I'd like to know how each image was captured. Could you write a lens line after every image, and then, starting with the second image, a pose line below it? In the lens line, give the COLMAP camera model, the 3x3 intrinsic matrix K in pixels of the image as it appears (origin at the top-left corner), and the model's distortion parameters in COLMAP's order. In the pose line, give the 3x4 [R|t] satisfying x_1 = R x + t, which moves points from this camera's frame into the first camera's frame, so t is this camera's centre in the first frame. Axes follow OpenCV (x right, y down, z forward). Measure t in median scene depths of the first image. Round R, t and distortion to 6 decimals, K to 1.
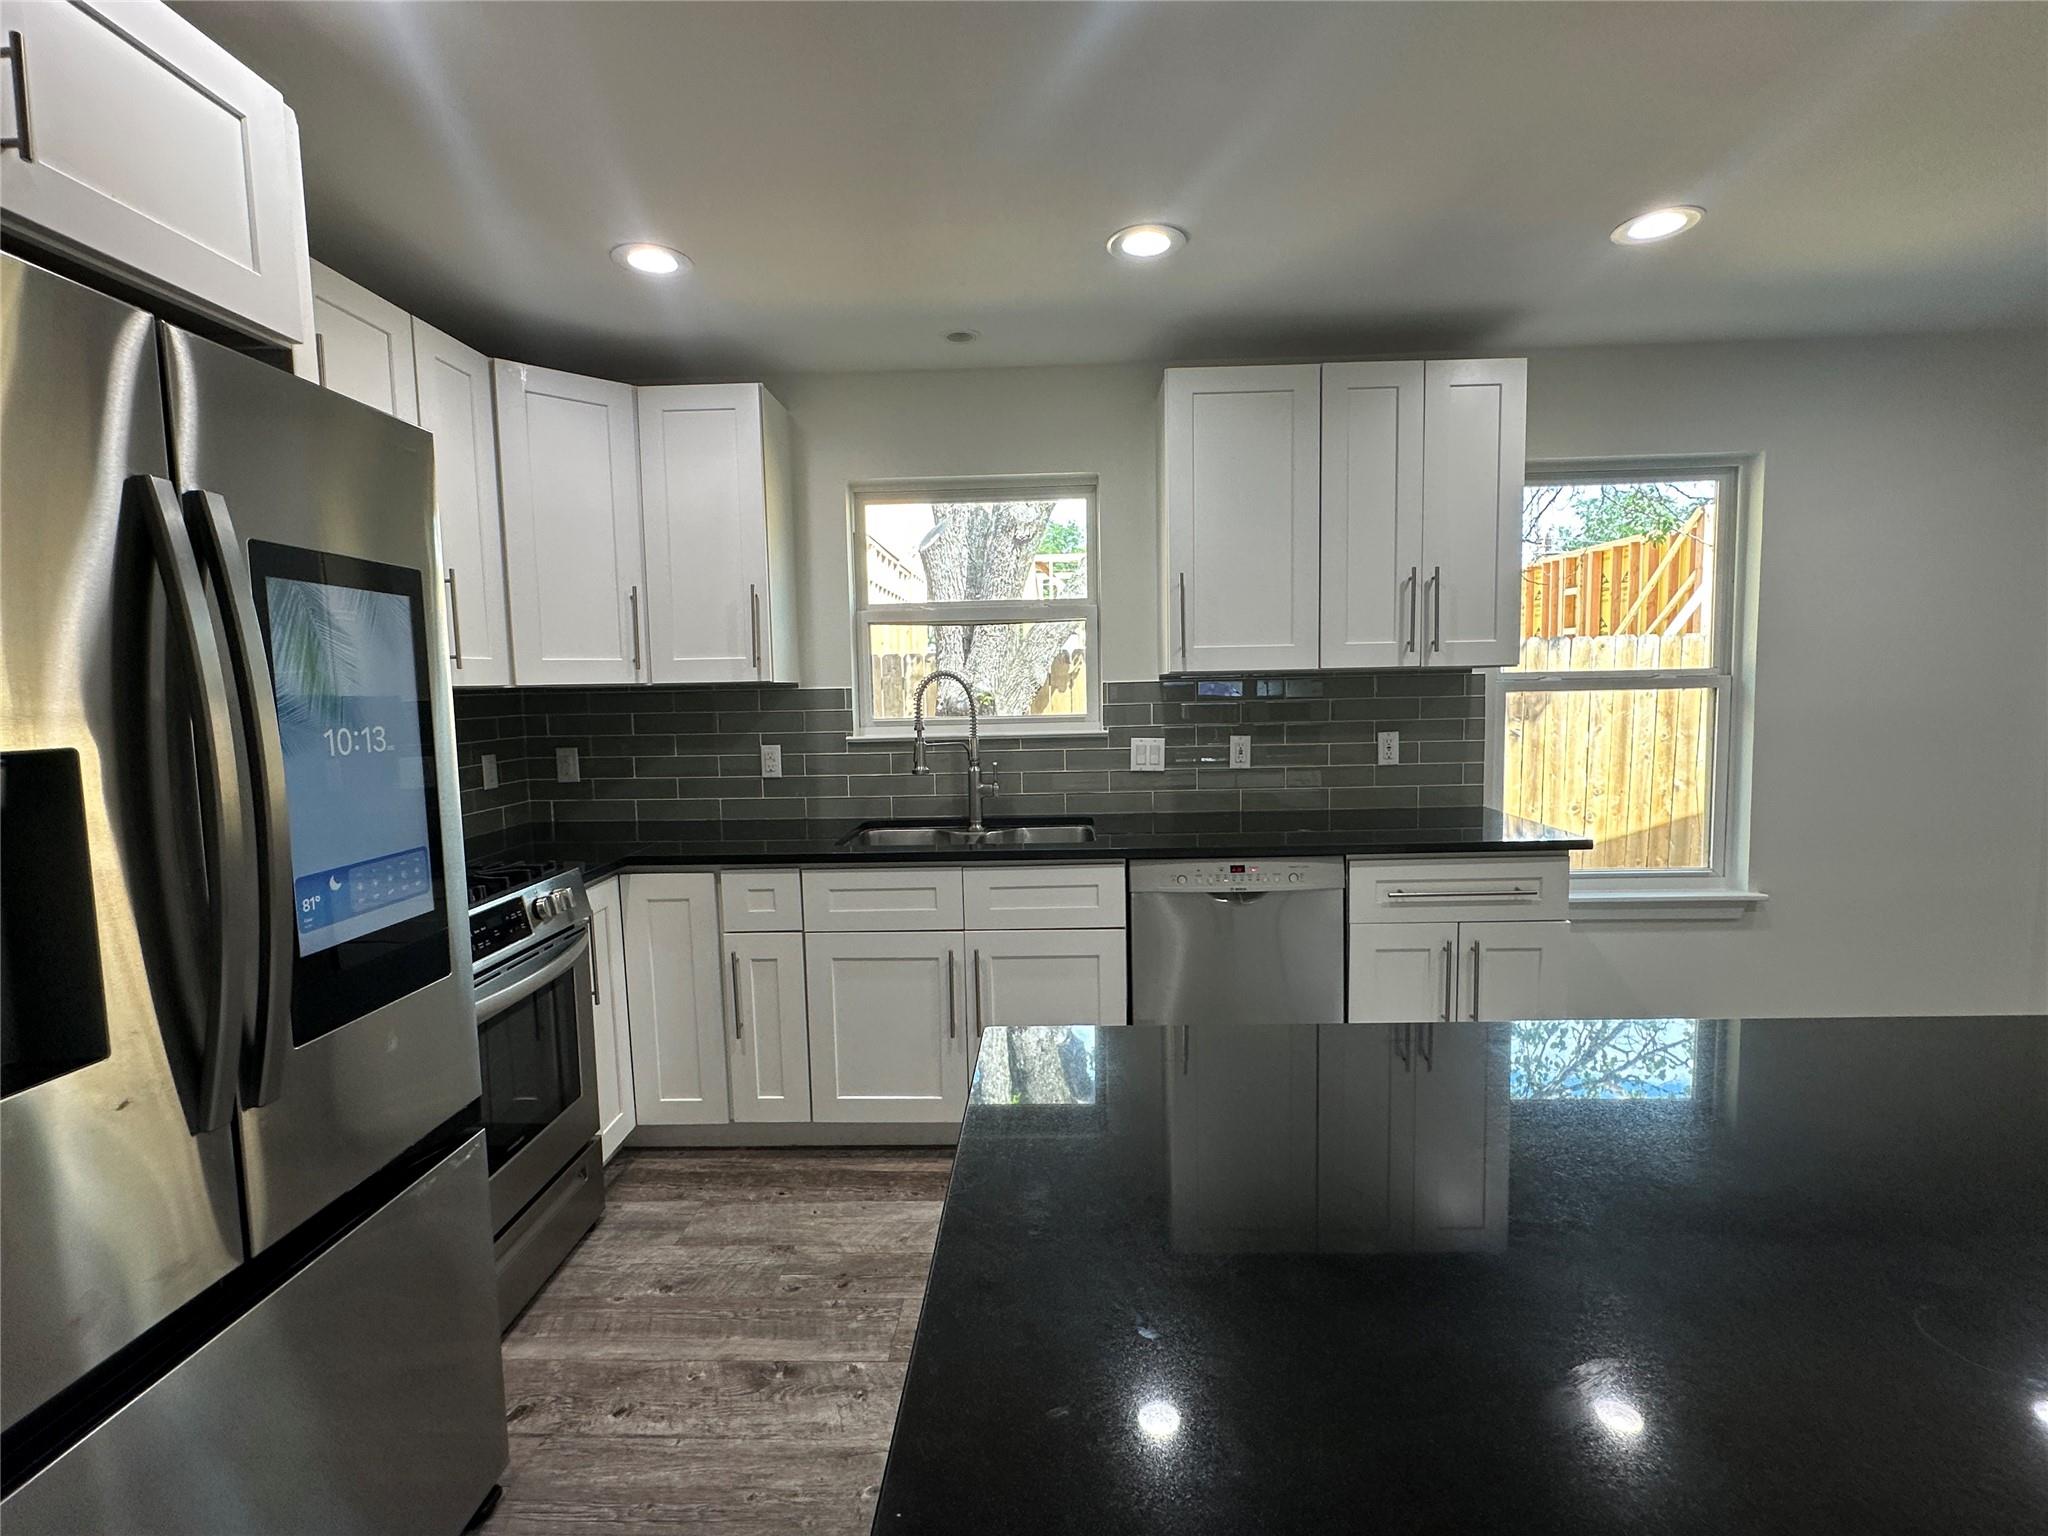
lens RADIAL K [[933.3, 0, 1025.5], [0, 933.3, 765.7], [0, 0, 1]] dist [-0.005201, 0.001408]
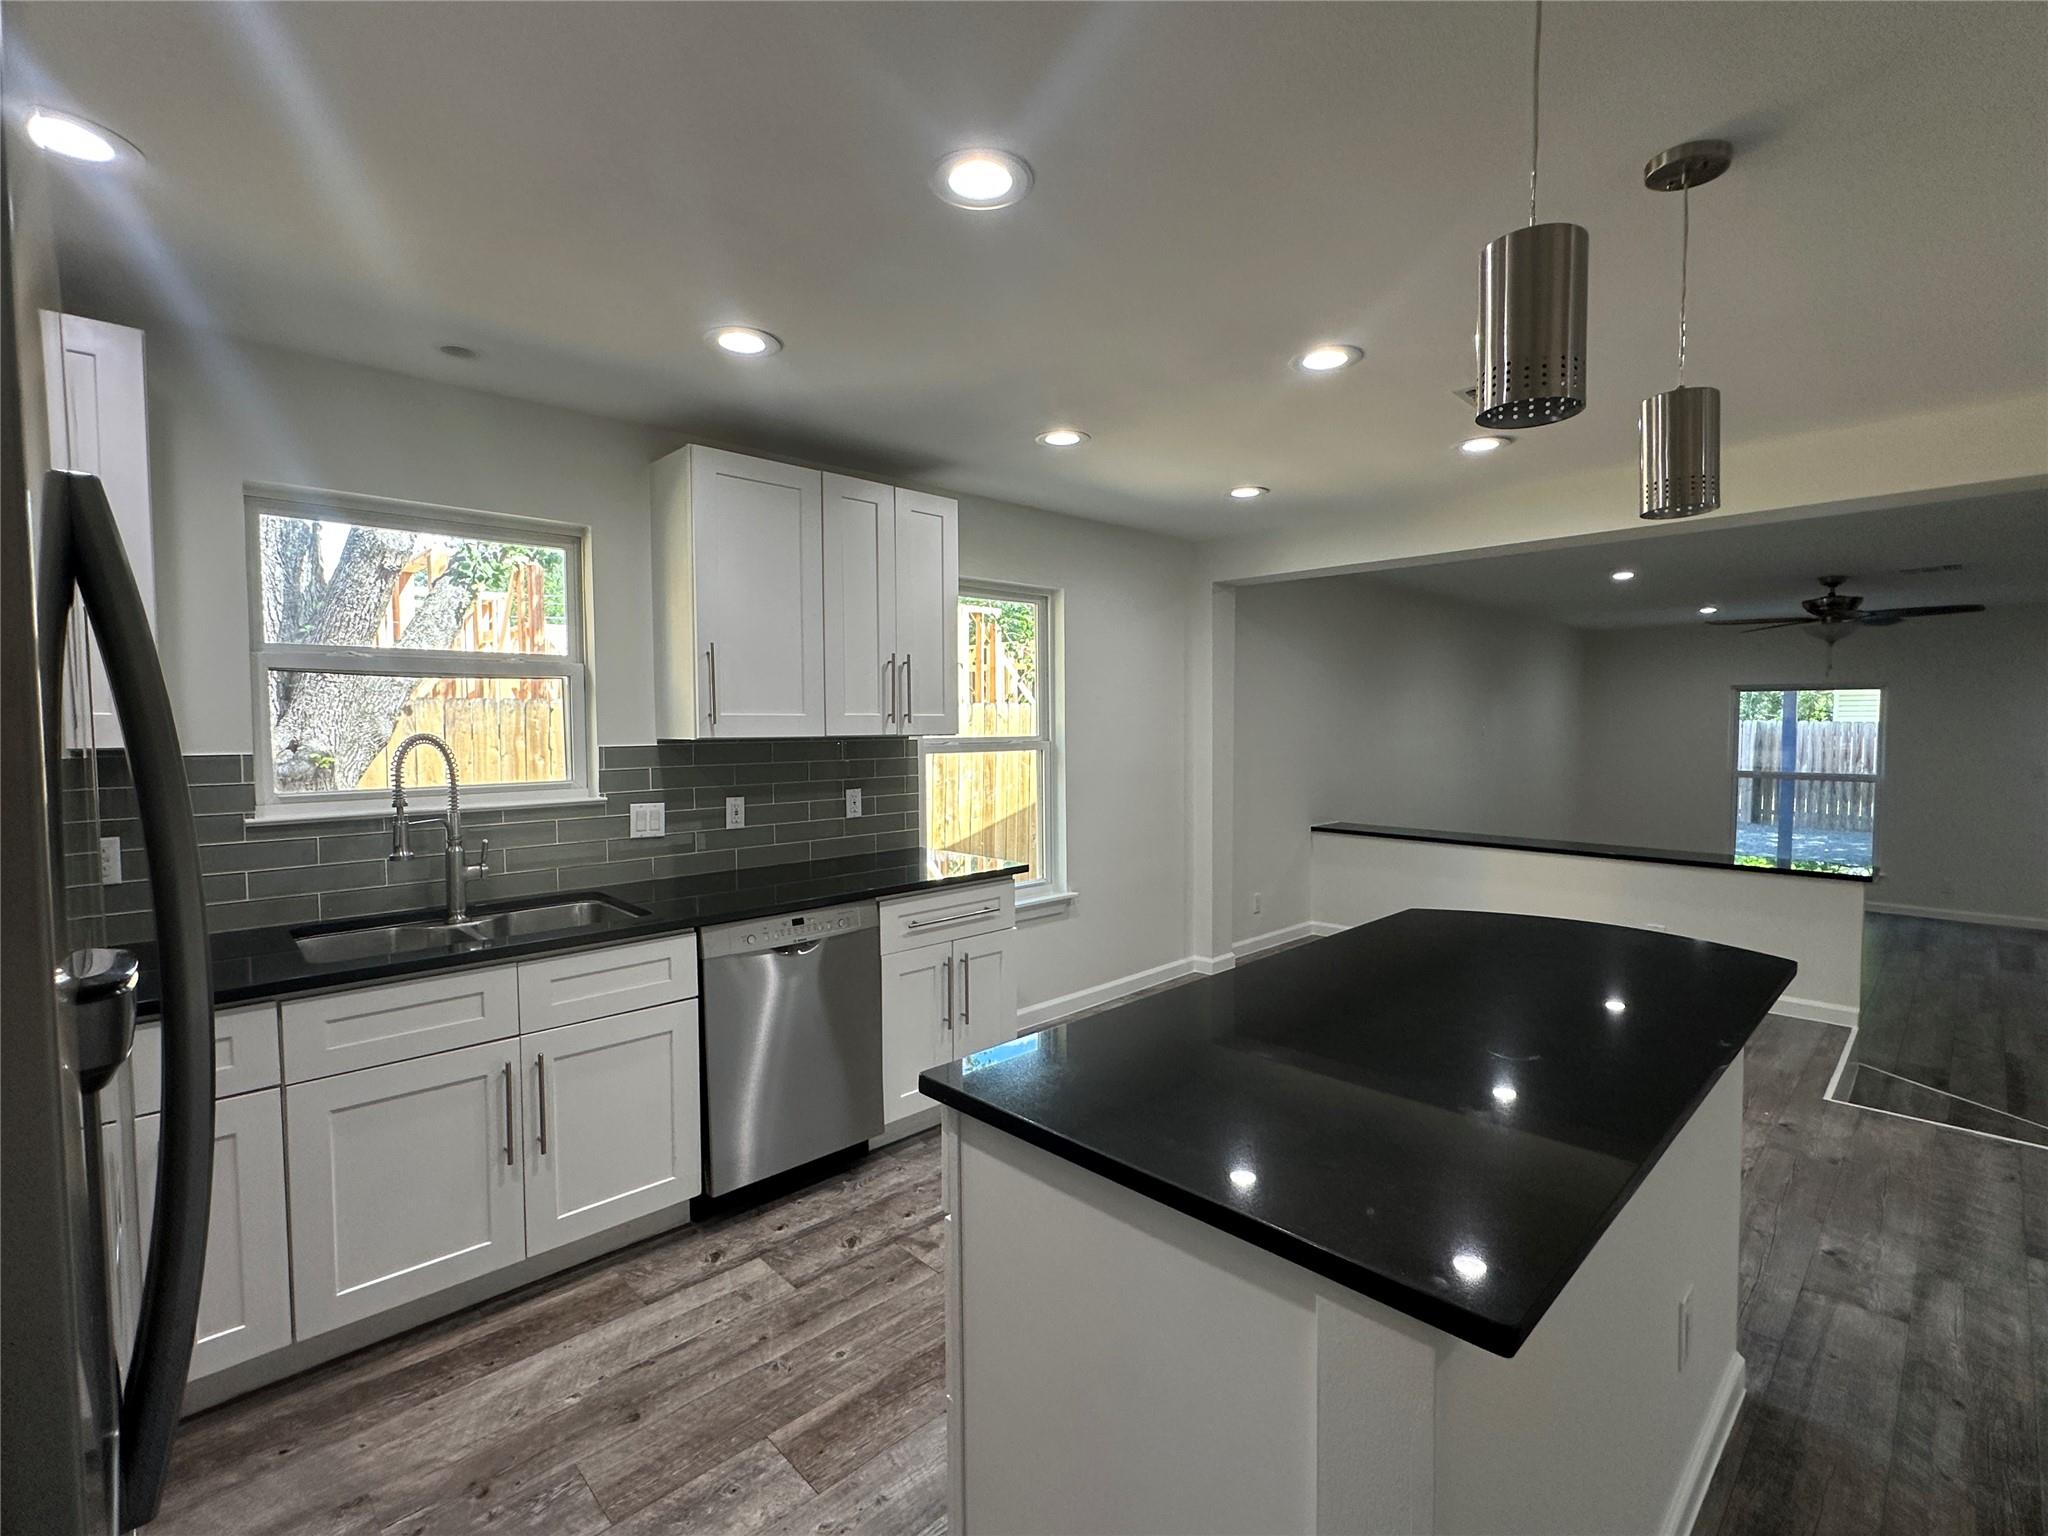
lens RADIAL K [[933.3, 0, 1025.5], [0, 933.3, 765.7], [0, 0, 1]] dist [-0.005201, 0.001408]
pose [[0.694515, -0.014897, 0.719324, -0.316209], [0.051804, 0.998226, -0.029344, -0.021349], [-0.717611, 0.057644, 0.694054, 0.041122]]
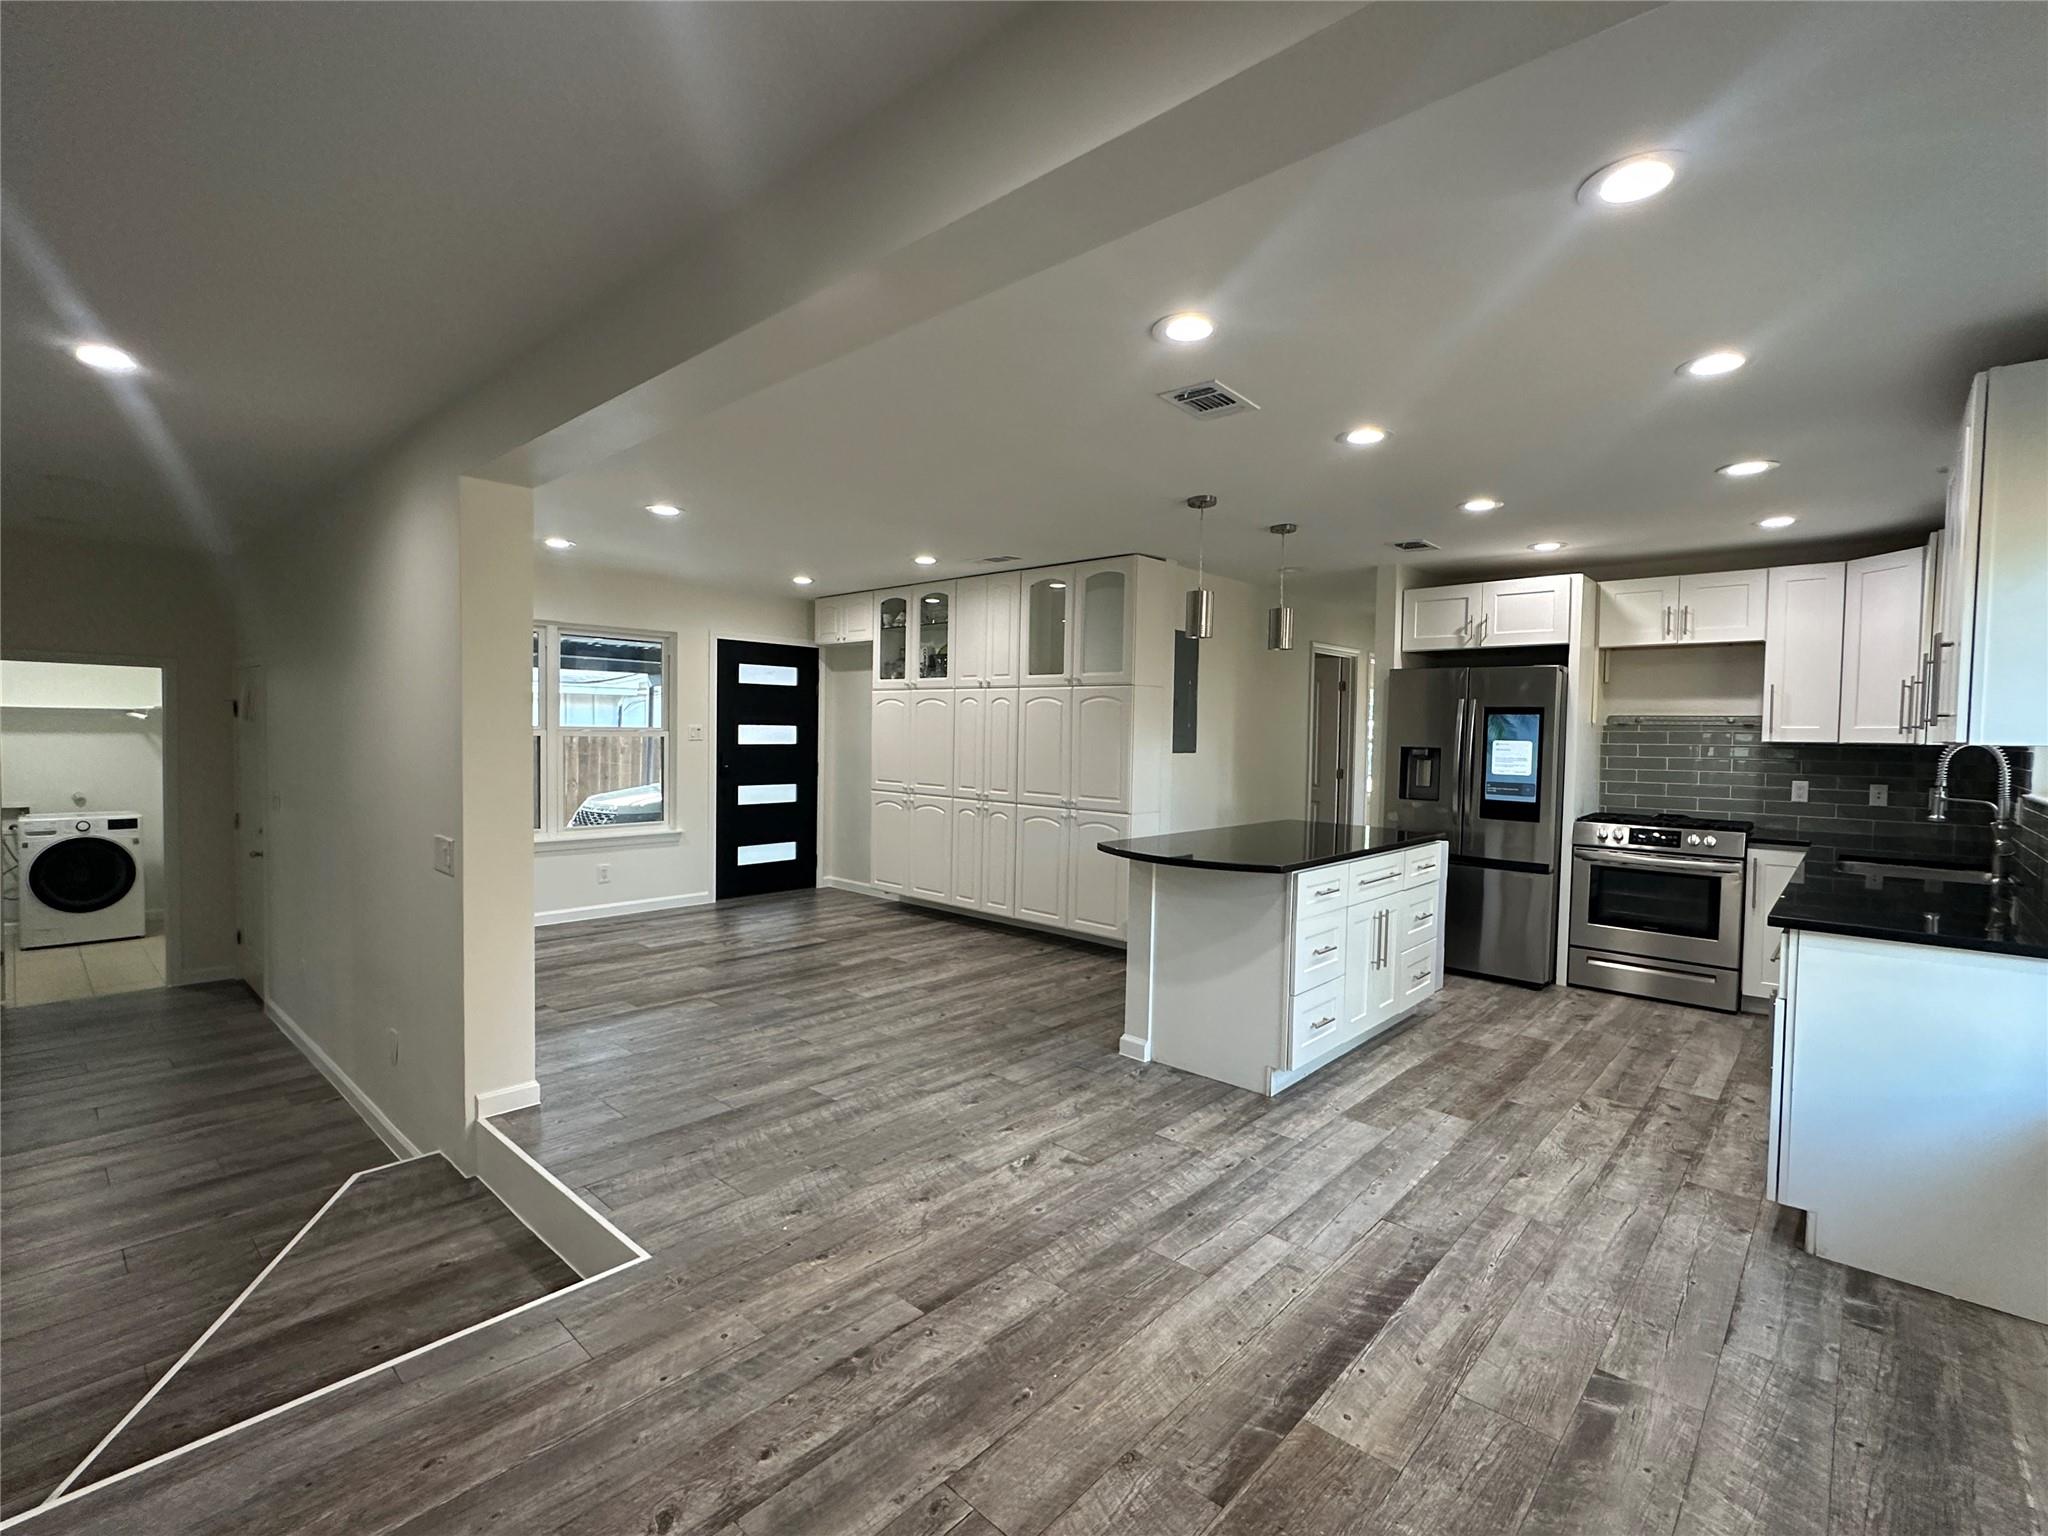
lens RADIAL K [[943.1, 0, 1026.3], [0, 943.1, 762.5], [0, 0, 1]] dist [-0.002230, 0.000115]
pose [[-0.647993, 0.036127, -0.760789, 1.610360], [-0.069115, 0.991964, 0.105973, -0.116365], [0.758504, 0.121251, -0.640289, 0.871981]]
